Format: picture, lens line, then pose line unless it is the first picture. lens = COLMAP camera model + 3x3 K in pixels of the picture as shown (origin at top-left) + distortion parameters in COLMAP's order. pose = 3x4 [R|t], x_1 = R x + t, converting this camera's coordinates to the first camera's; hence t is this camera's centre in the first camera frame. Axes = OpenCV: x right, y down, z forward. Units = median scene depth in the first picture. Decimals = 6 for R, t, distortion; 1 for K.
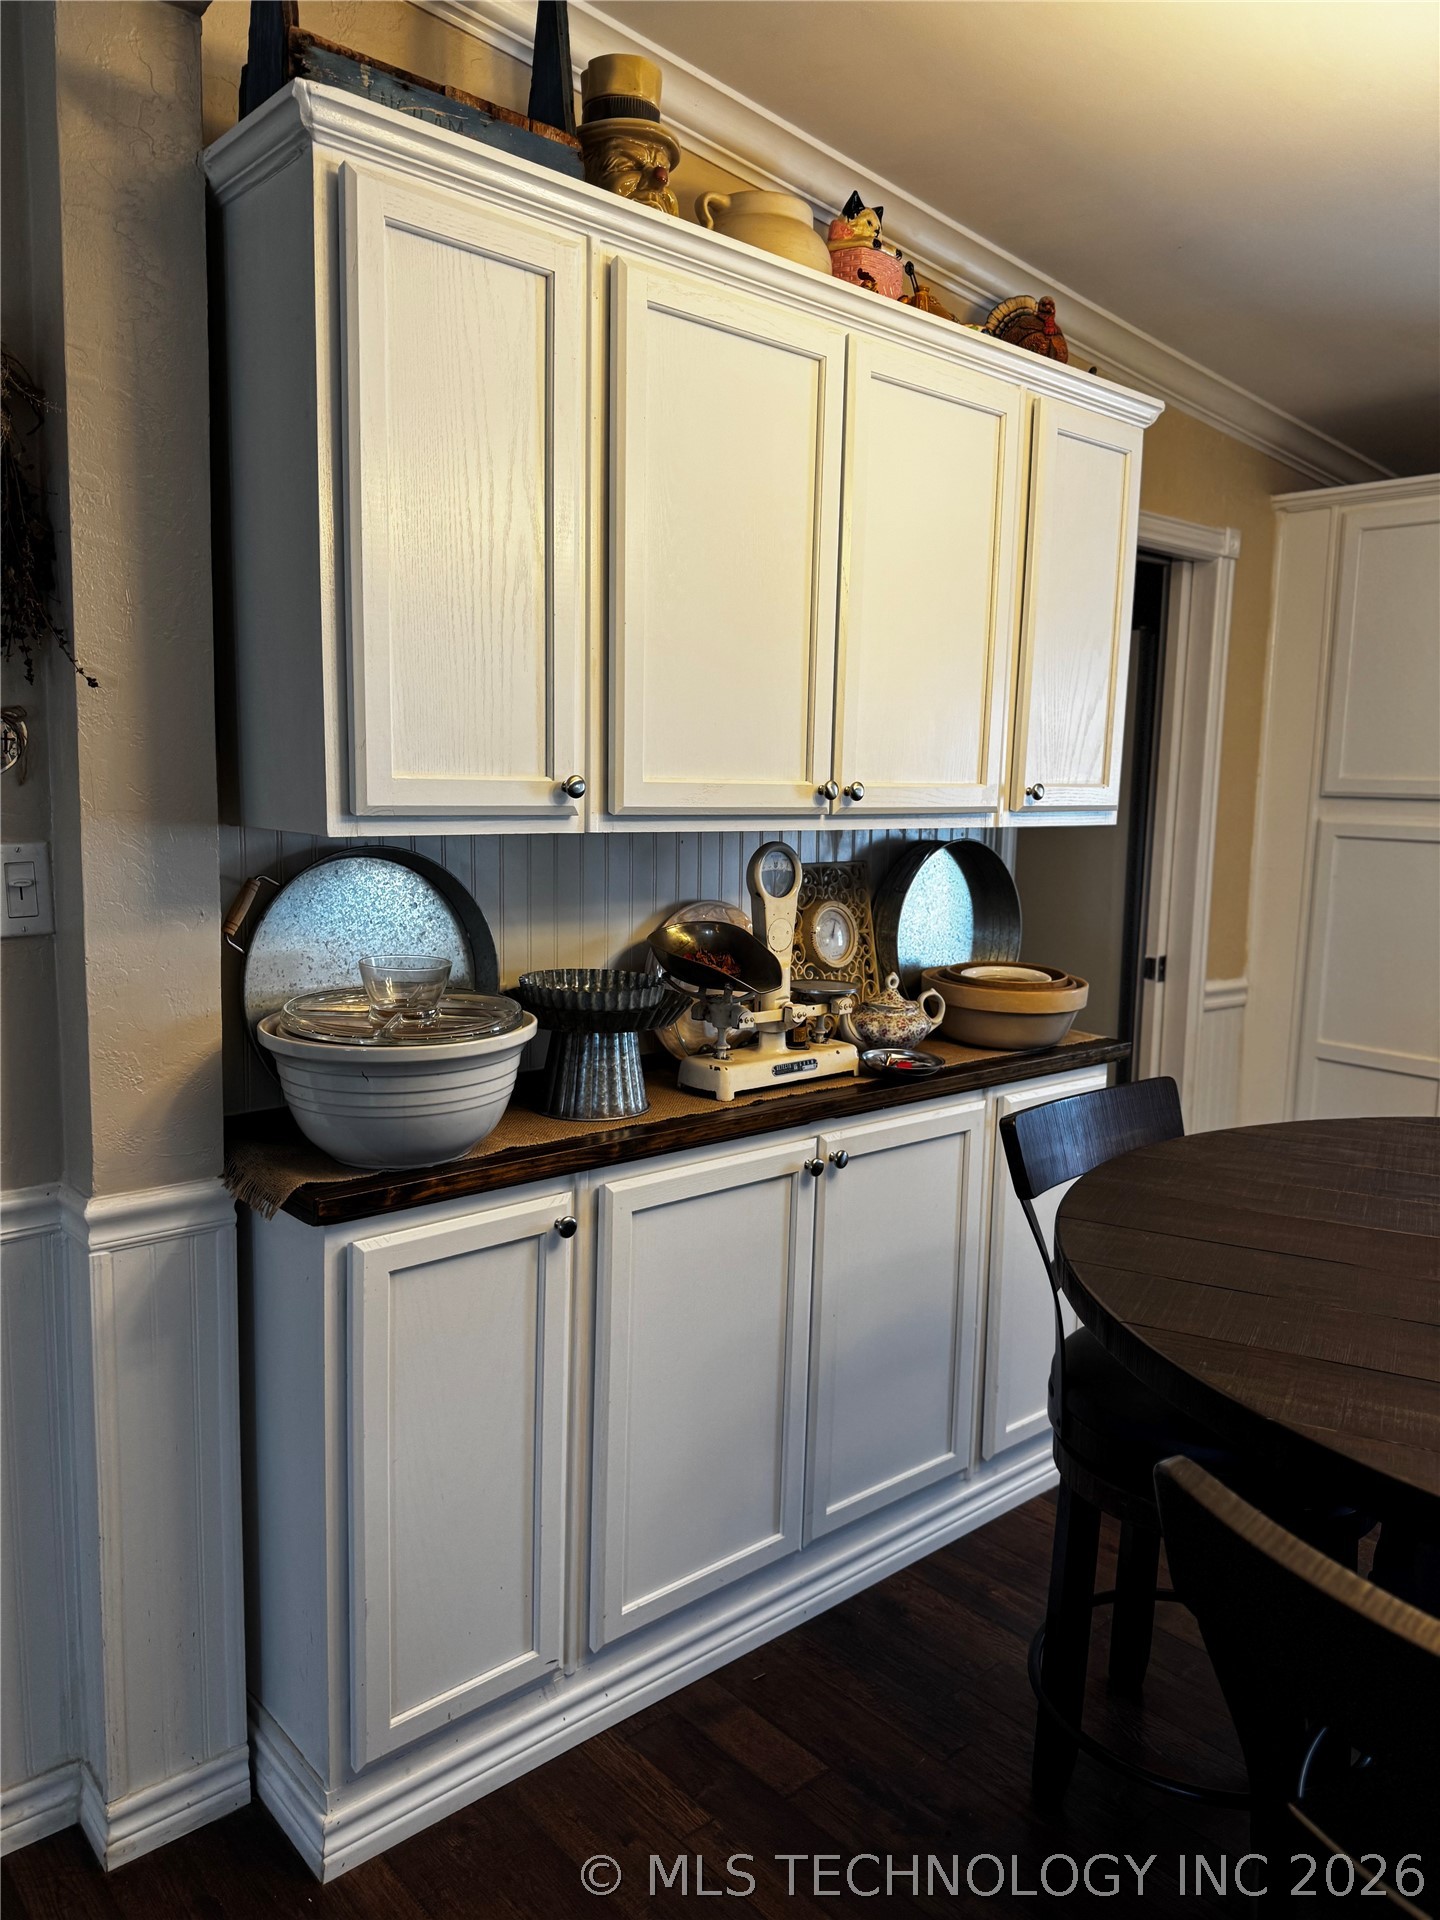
lens RADIAL K [[1377.3, 0, 717.2], [0, 1377.3, 956.7], [0, 0, 1]] dist [0.025529, -0.019570]
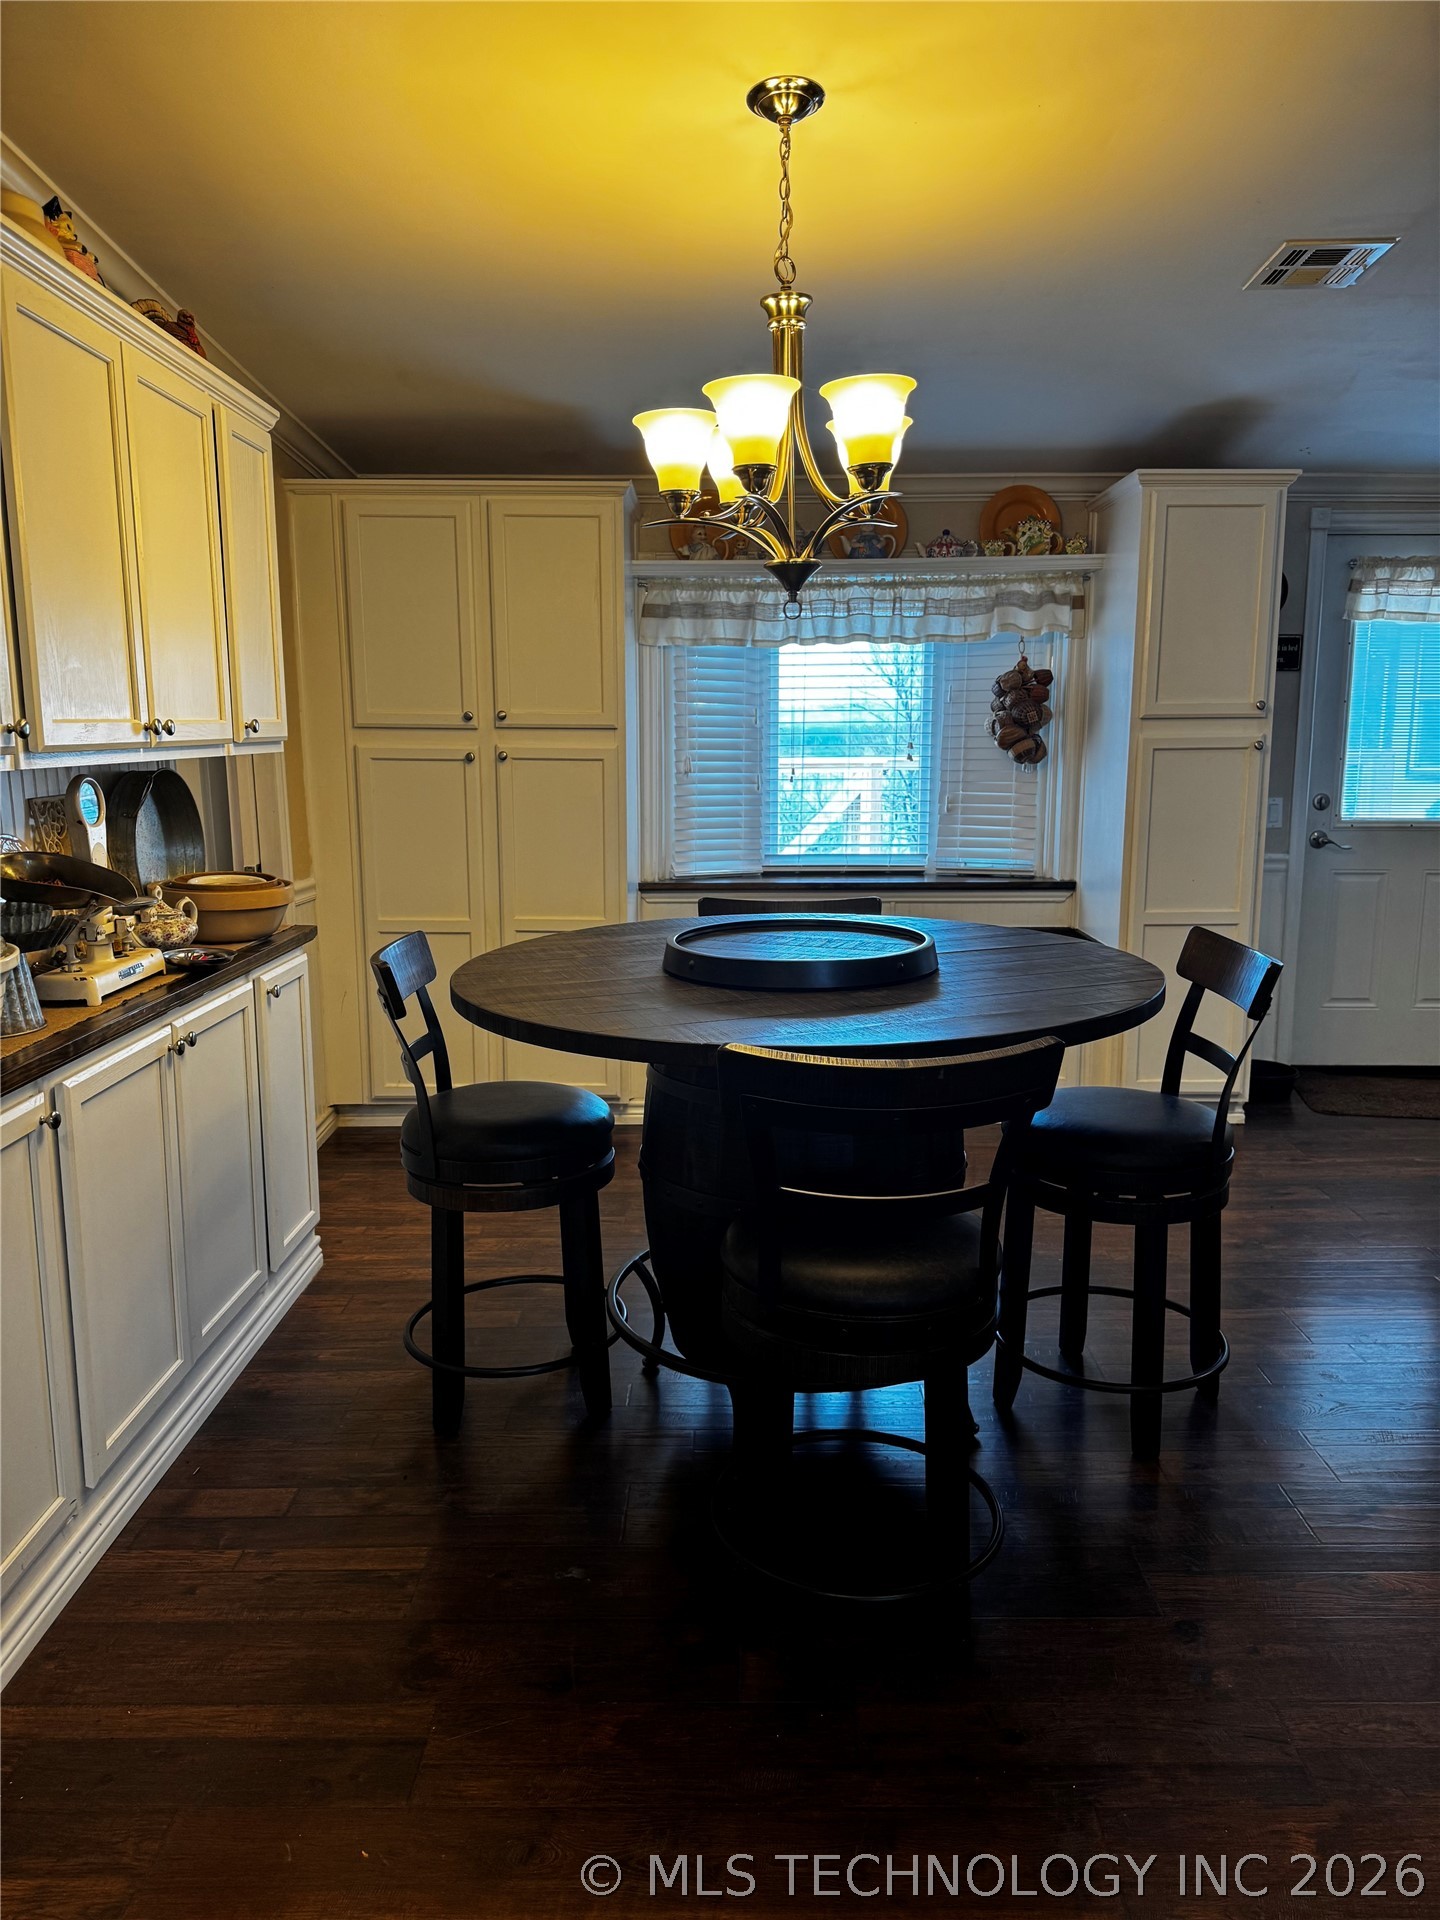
lens RADIAL K [[1377.3, 0, 723.4], [0, 1377.3, 963.2], [0, 0, 1]] dist [0.025529, -0.019570]
pose [[0.658832, -0.149734, 0.737238, -0.455884], [0.109162, 0.988648, 0.103242, 0.007817], [-0.744328, 0.012459, 0.667698, -0.142200]]
